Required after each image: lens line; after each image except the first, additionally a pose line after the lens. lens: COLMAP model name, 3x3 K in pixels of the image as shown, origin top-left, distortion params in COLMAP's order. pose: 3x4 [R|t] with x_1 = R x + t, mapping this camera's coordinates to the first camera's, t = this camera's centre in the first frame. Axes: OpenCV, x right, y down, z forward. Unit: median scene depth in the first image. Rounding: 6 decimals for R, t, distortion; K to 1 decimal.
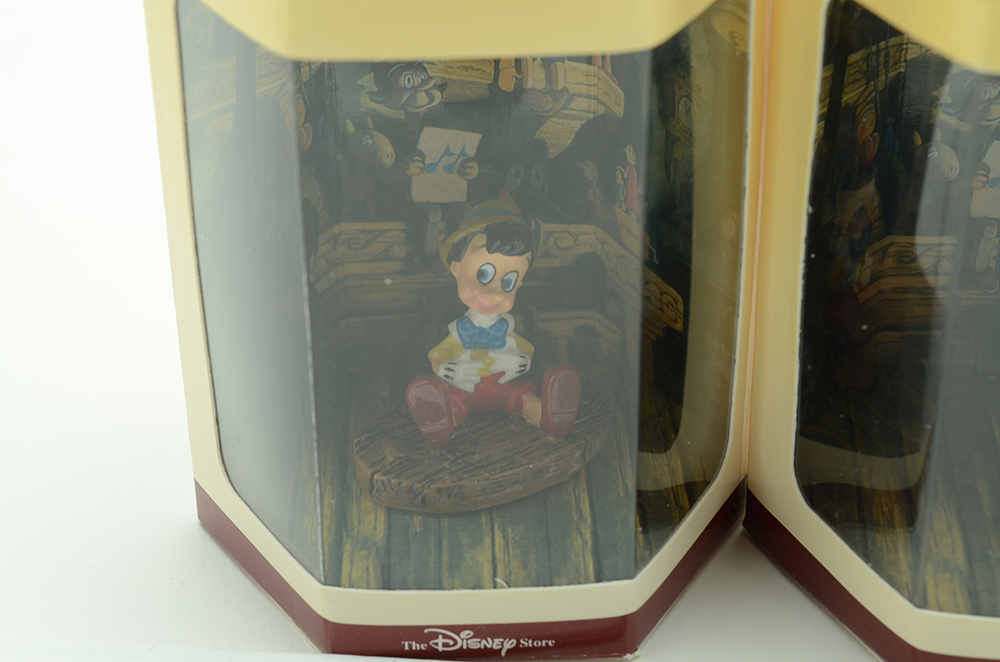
lens RADIAL K [[2245.8, 0, 500.0], [0, 2245.8, 331.0], [0, 0, 1]] dist [0.086539, -0.660367]
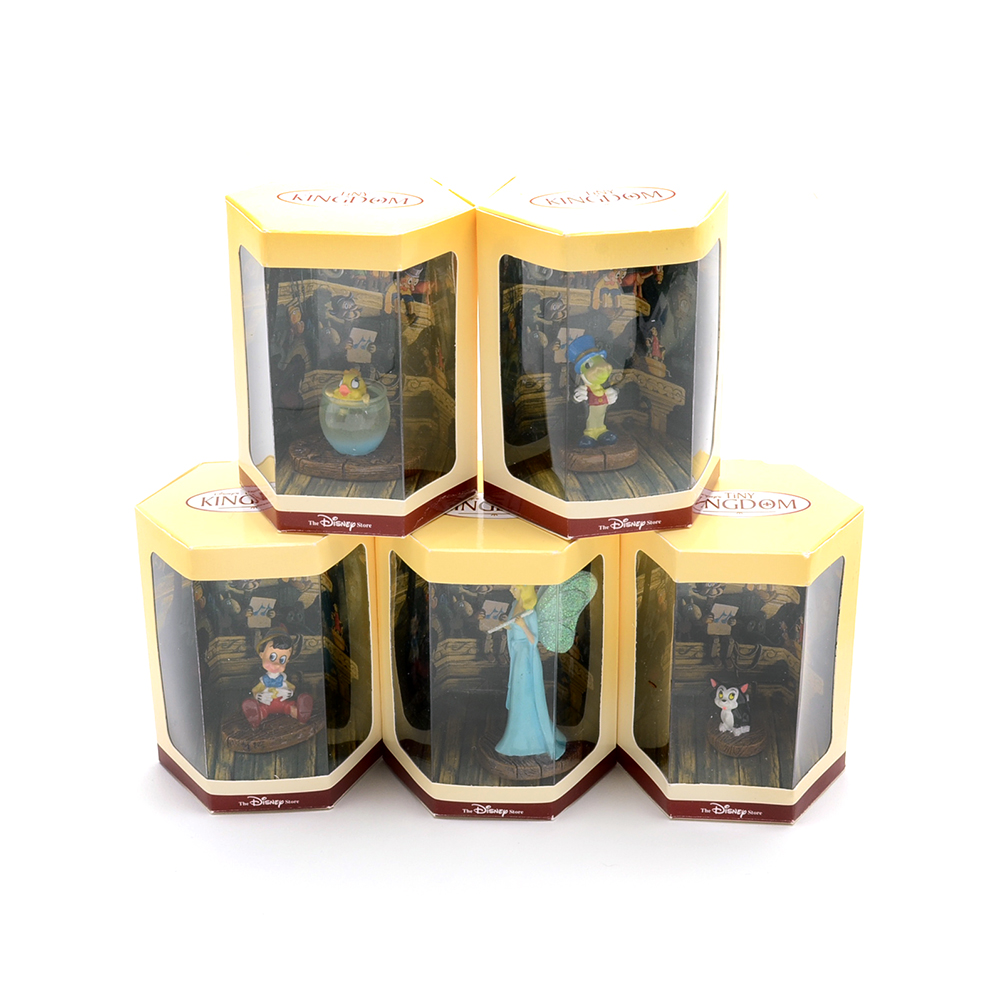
lens RADIAL K [[1928.8, 0, 500.0], [0, 1928.8, 500.0], [0, 0, 1]] dist [-0.025286, -0.170463]
pose [[0.998945, -0.011741, 0.044392, 0.151231], [0.016552, 0.993839, -0.109593, 0.040029], [-0.042832, 0.110212, 0.992985, -1.156937]]
